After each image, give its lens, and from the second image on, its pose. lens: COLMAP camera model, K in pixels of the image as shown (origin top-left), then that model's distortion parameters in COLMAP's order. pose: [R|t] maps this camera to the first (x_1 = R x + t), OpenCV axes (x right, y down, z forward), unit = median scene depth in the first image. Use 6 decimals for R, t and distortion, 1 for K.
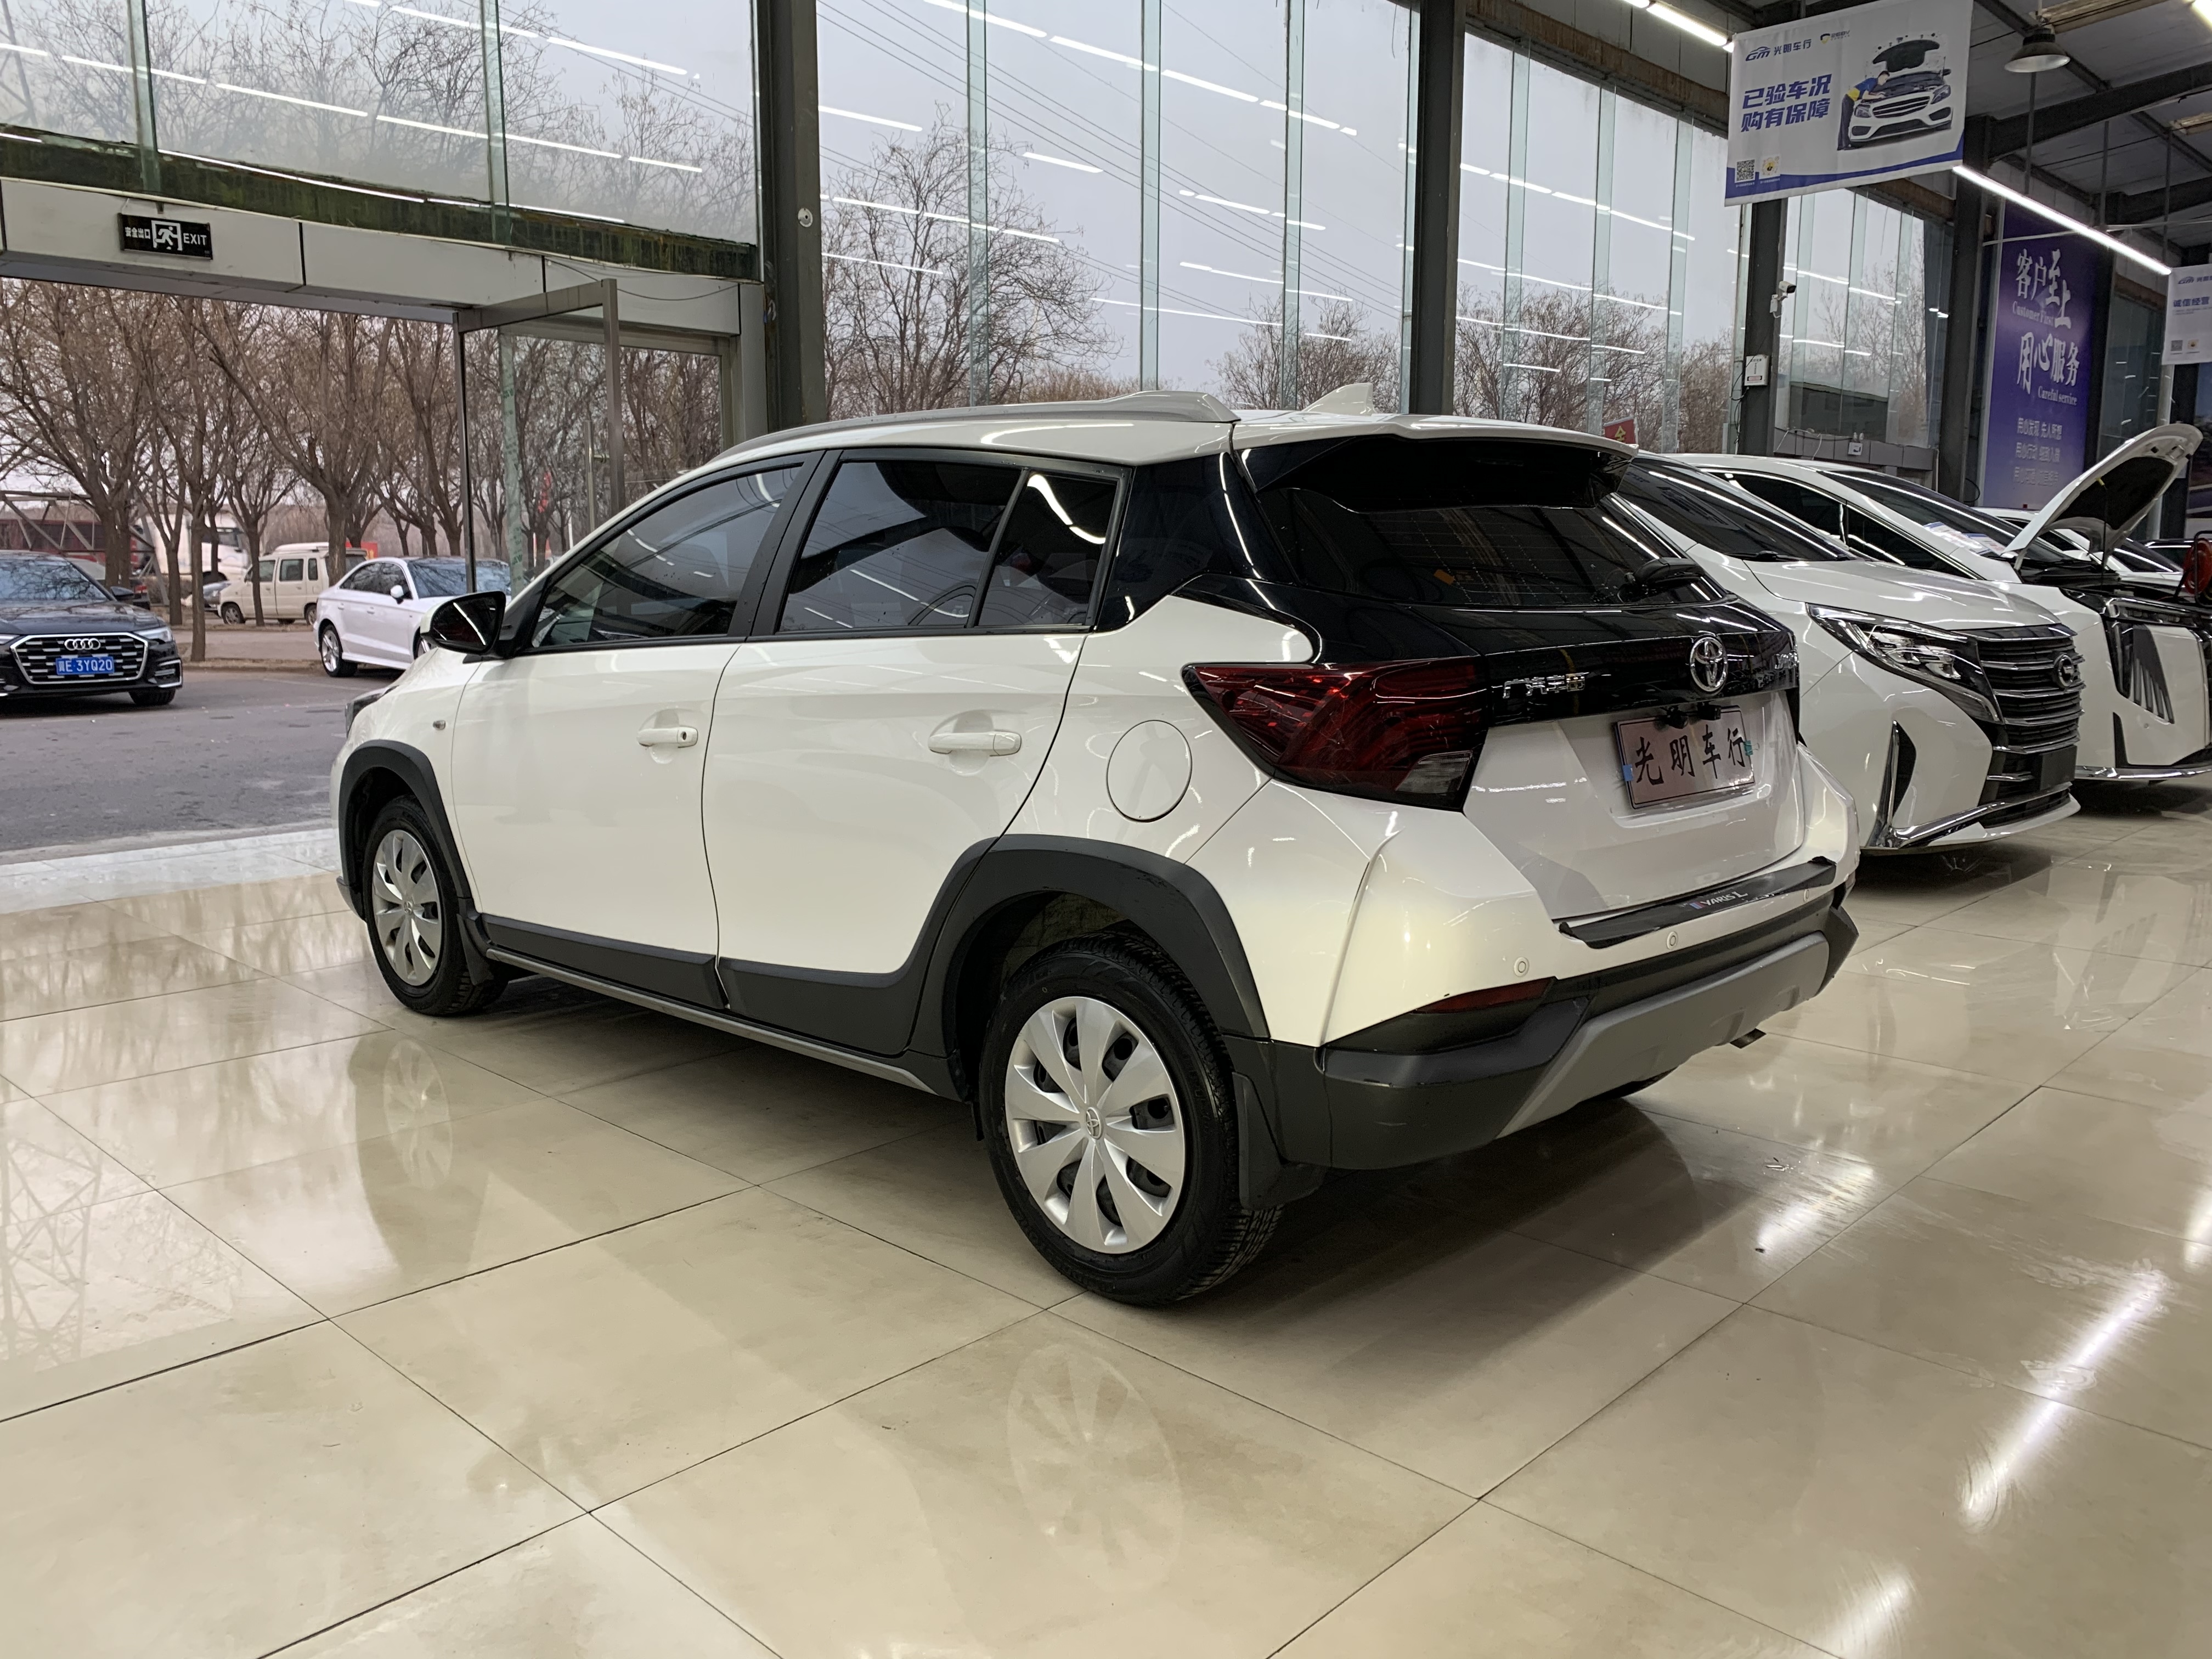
lens RADIAL K [[1690.9, 0, 1130.7], [0, 1690.9, 831.8], [0, 0, 1]] dist [0.004385, -0.000678]
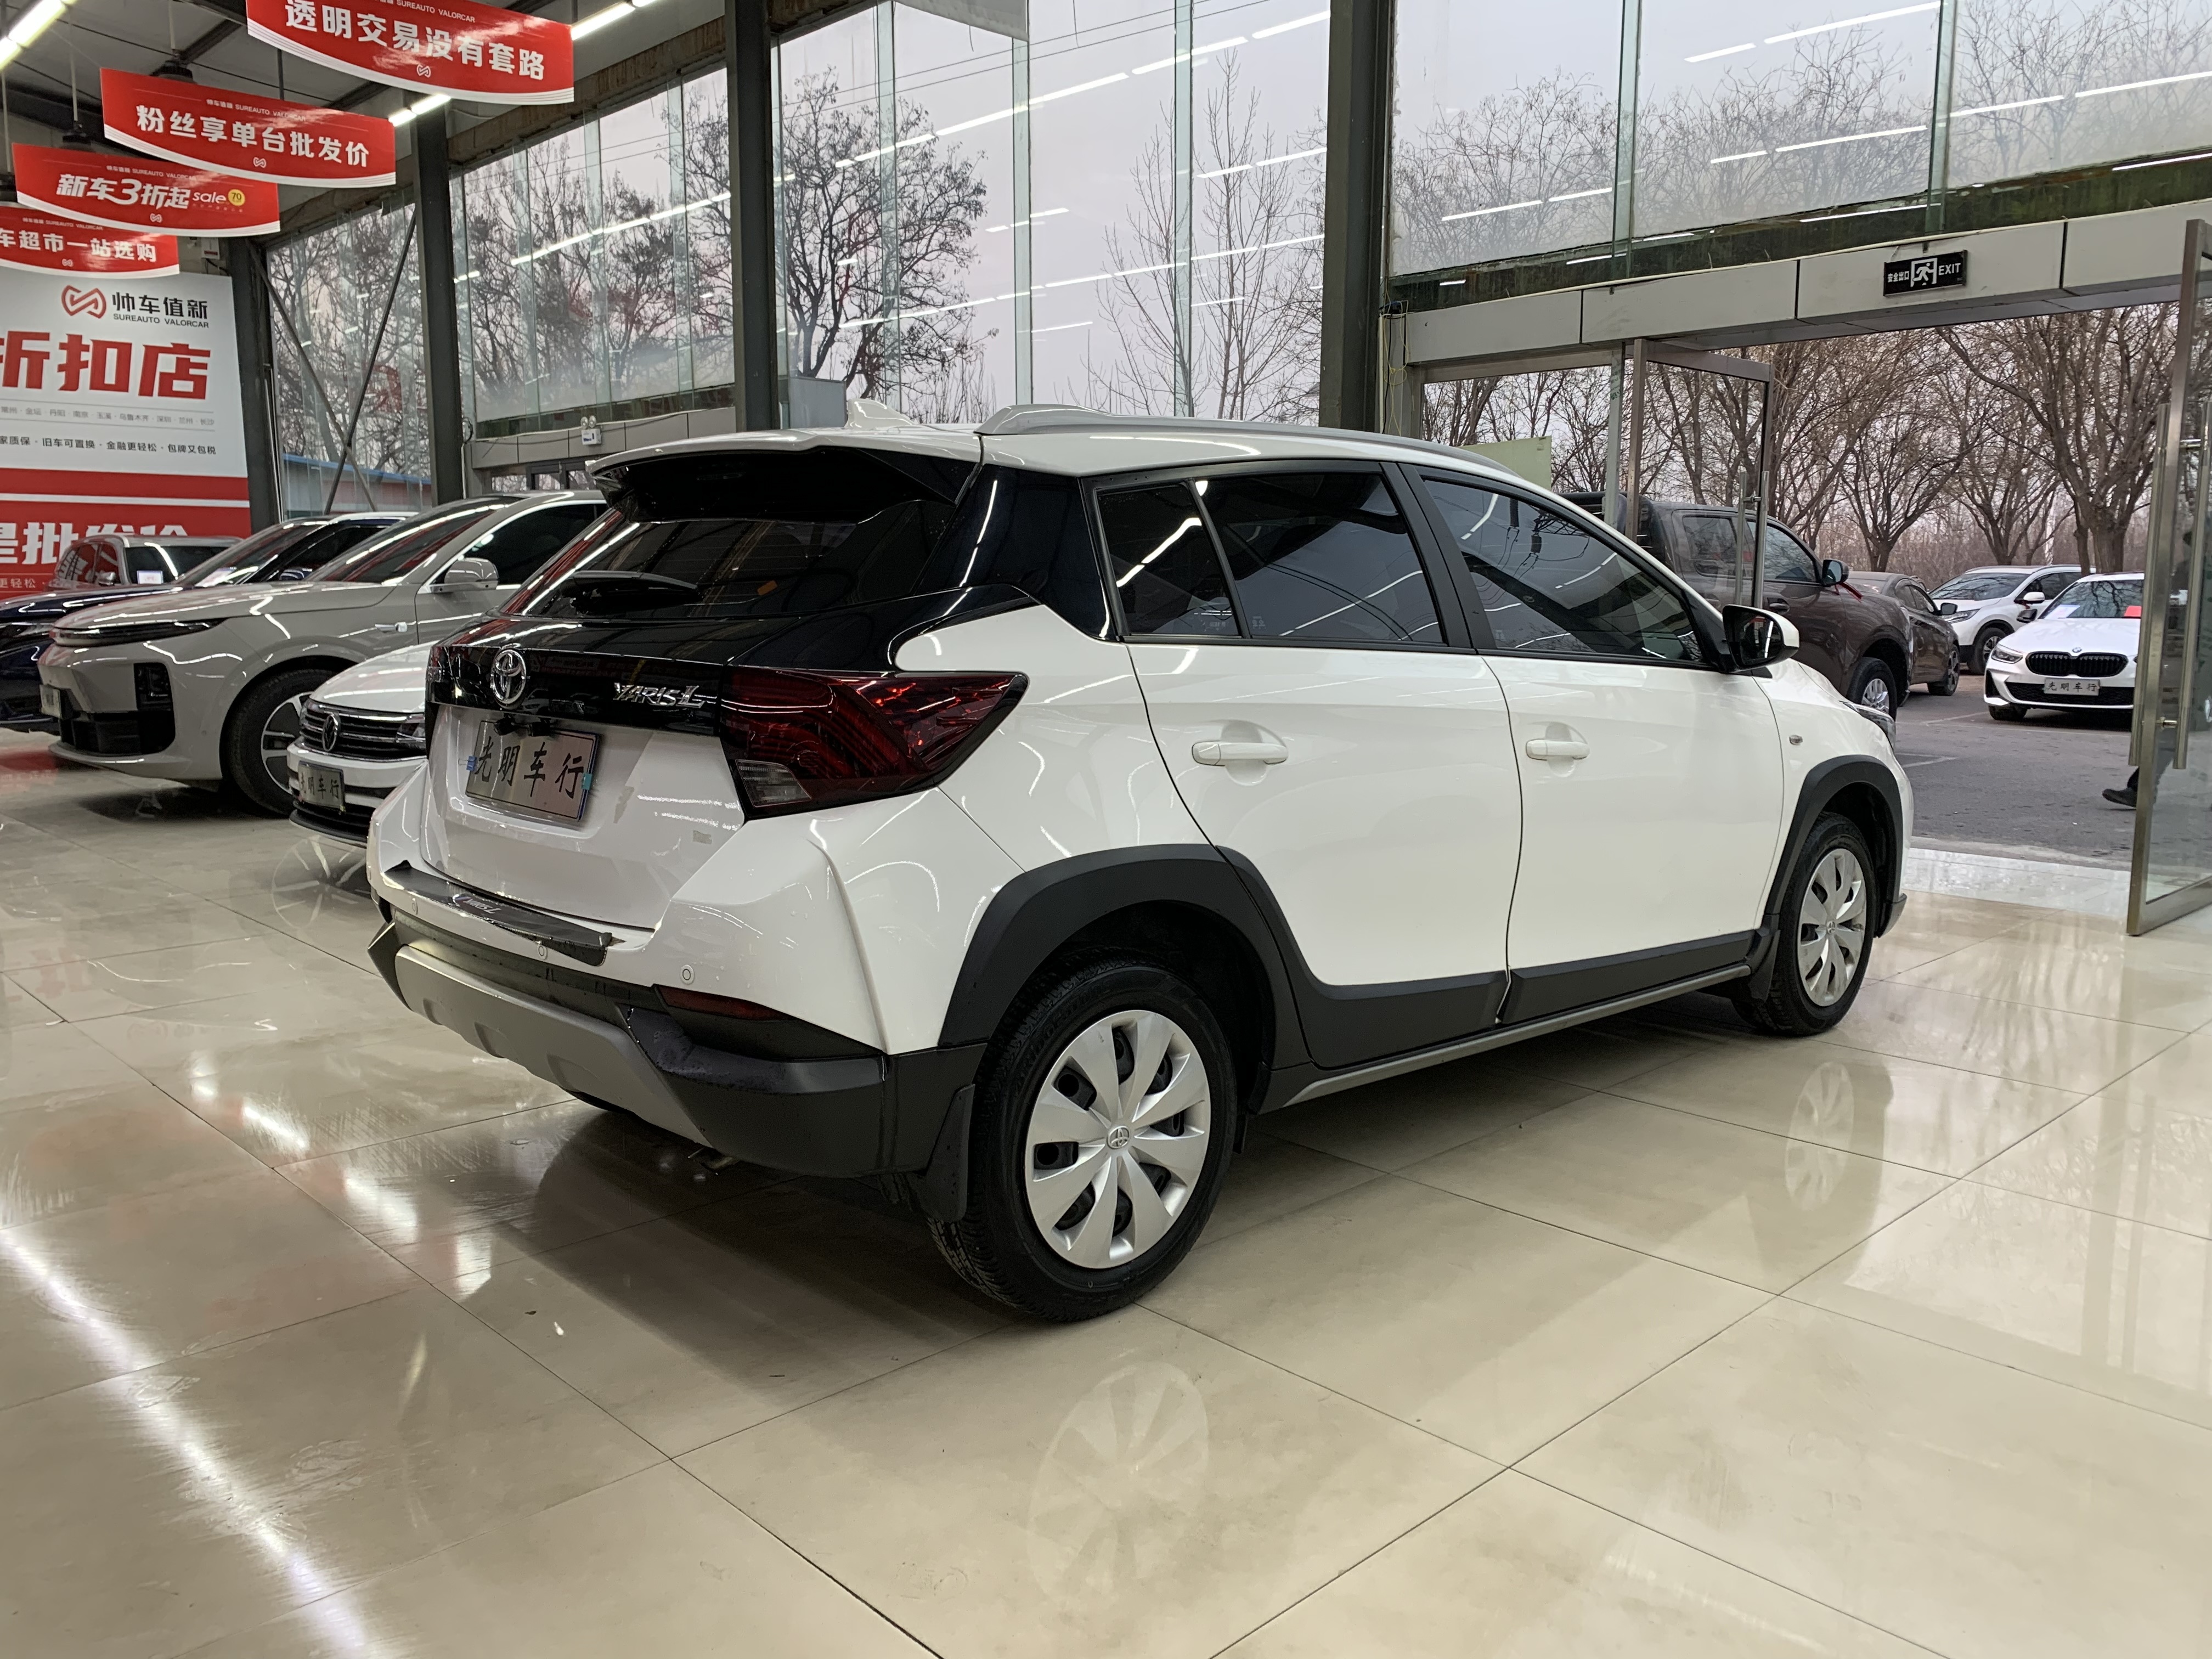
lens RADIAL K [[1675.6, 0, 1106.0], [0, 1675.6, 829.5], [0, 0, 1]] dist [-0.000985, 0.000875]
pose [[-0.046934, 0.142198, -0.988725, 0.555827], [-0.152052, 0.977264, 0.147768, -0.088911], [0.987257, 0.157273, -0.024245, 0.583935]]
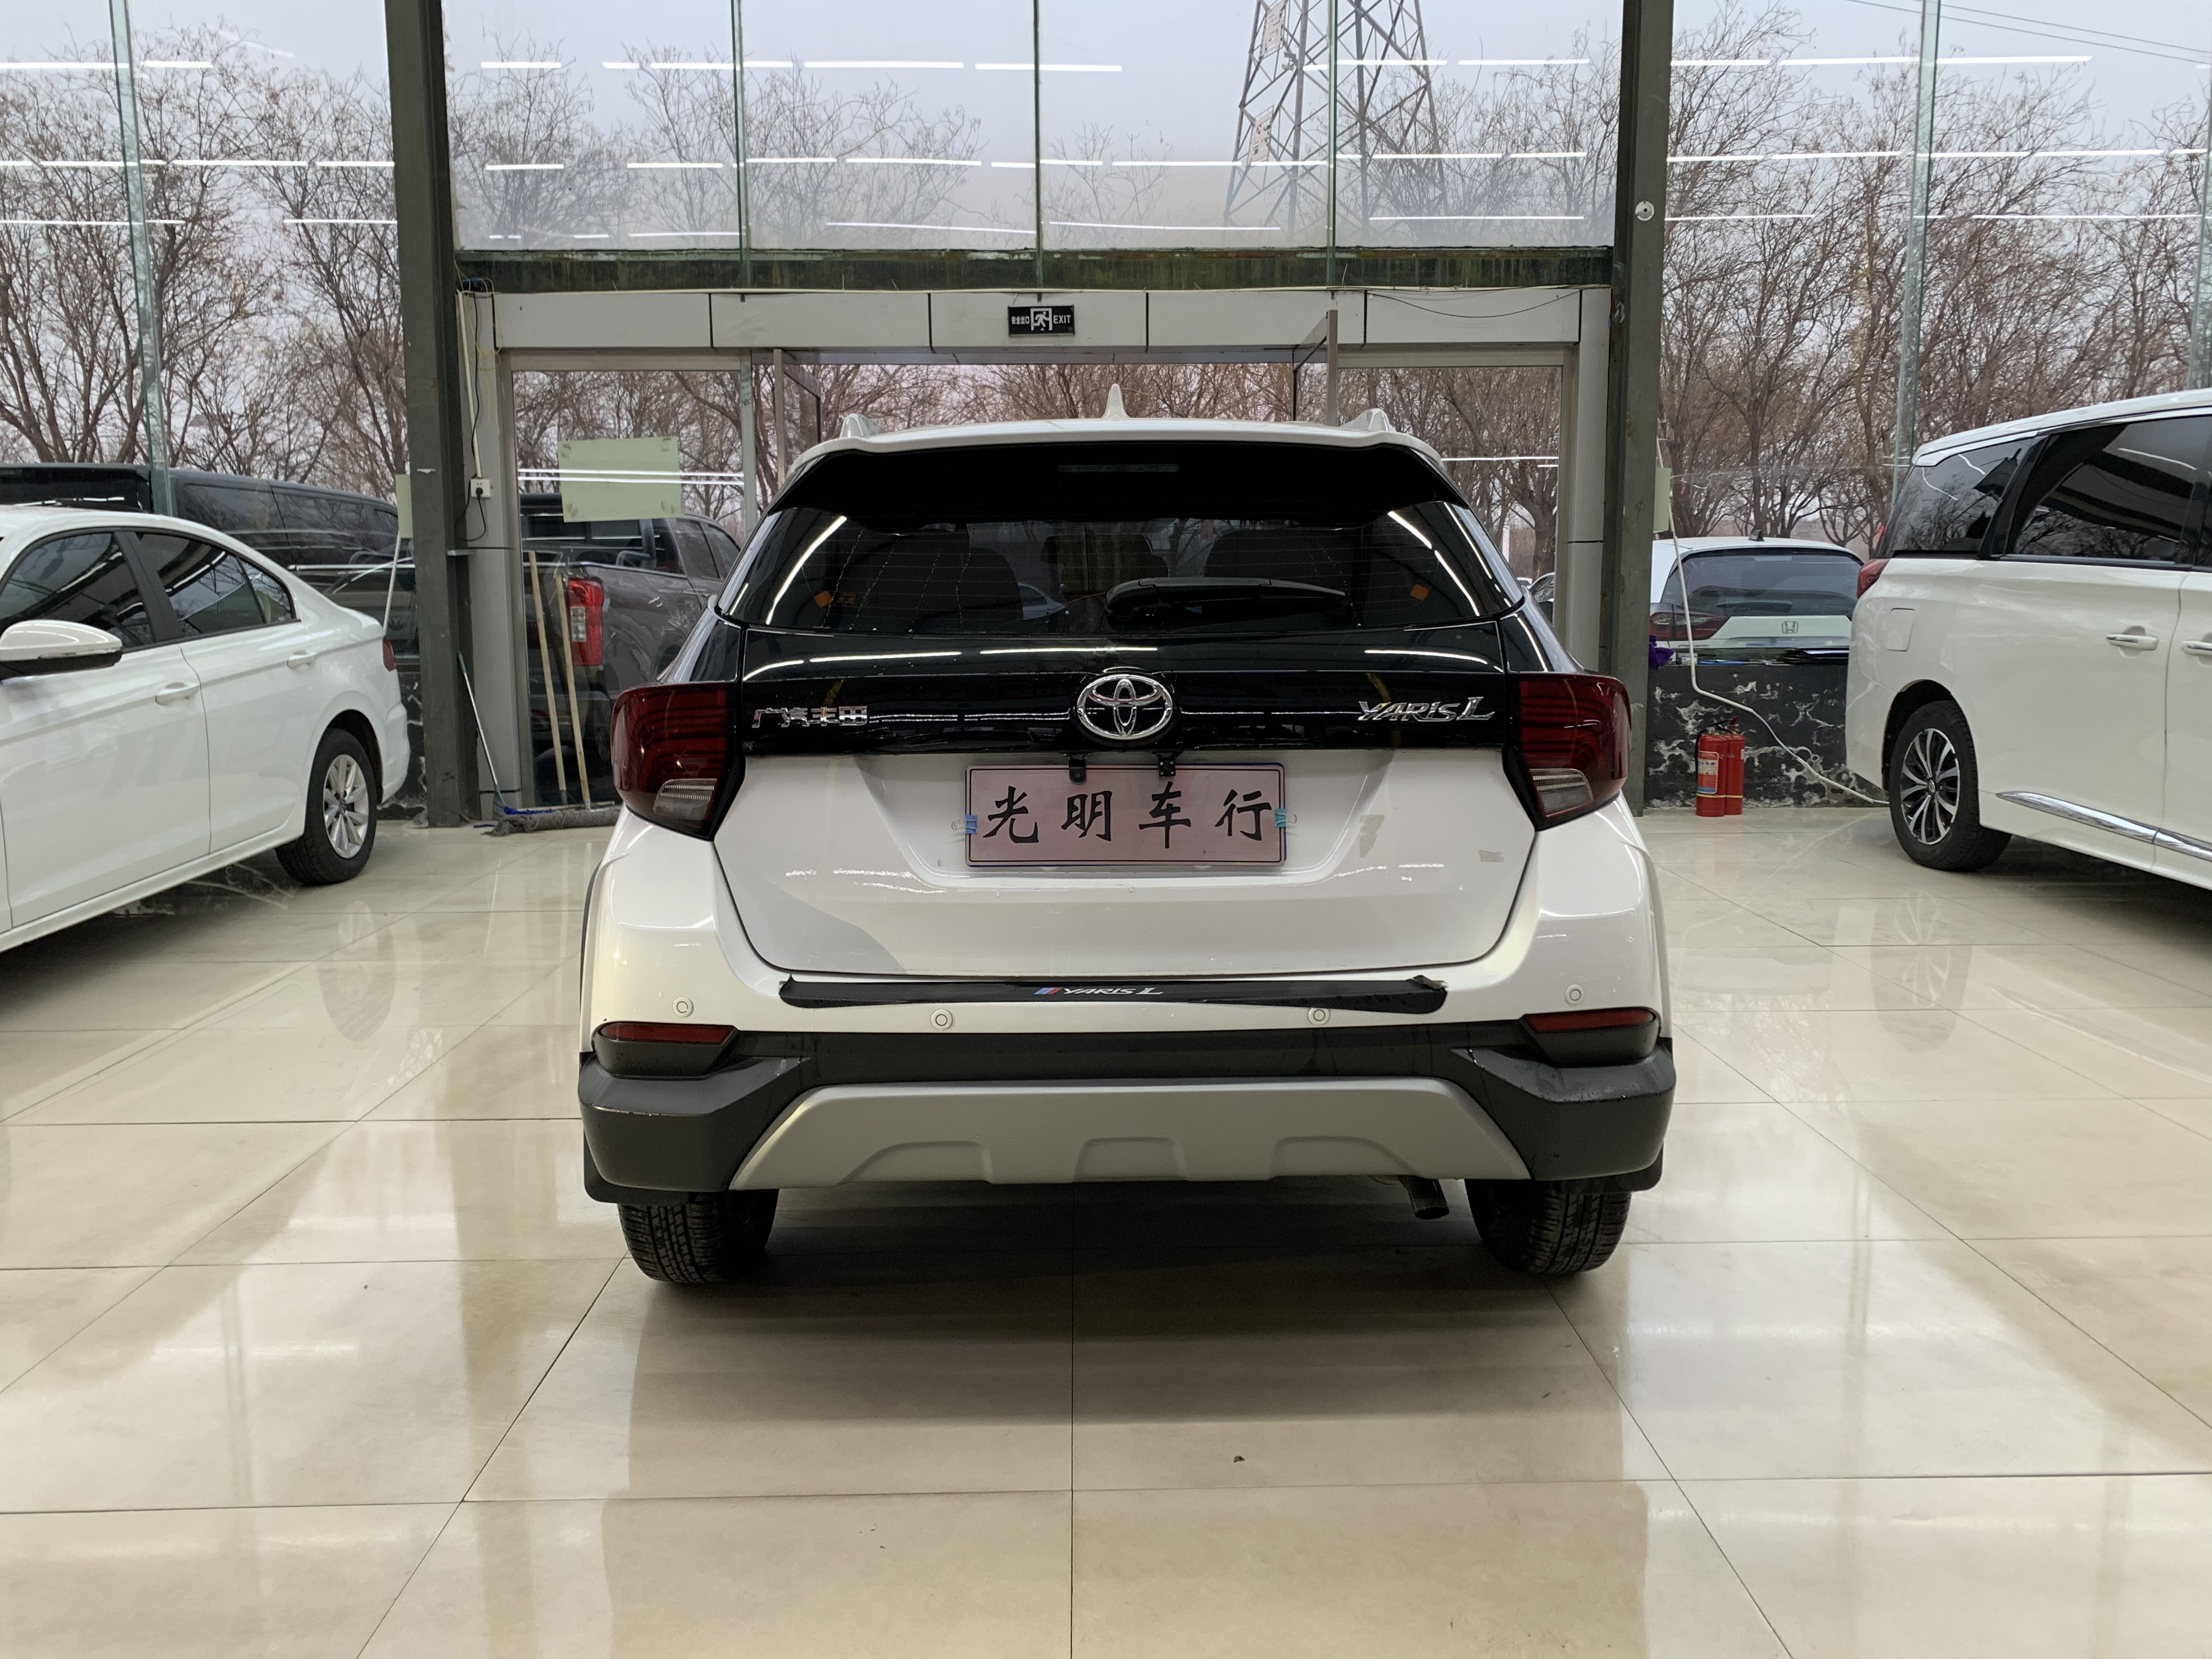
lens RADIAL K [[1705.1, 0, 1106.0], [0, 1705.1, 829.5], [0, 0, 1]] dist [-0.010608, 0.006607]
pose [[0.700697, 0.095369, -0.707056, 0.387524], [-0.101717, 0.994256, 0.033305, -0.027716], [0.706171, 0.048583, 0.706373, 0.174895]]
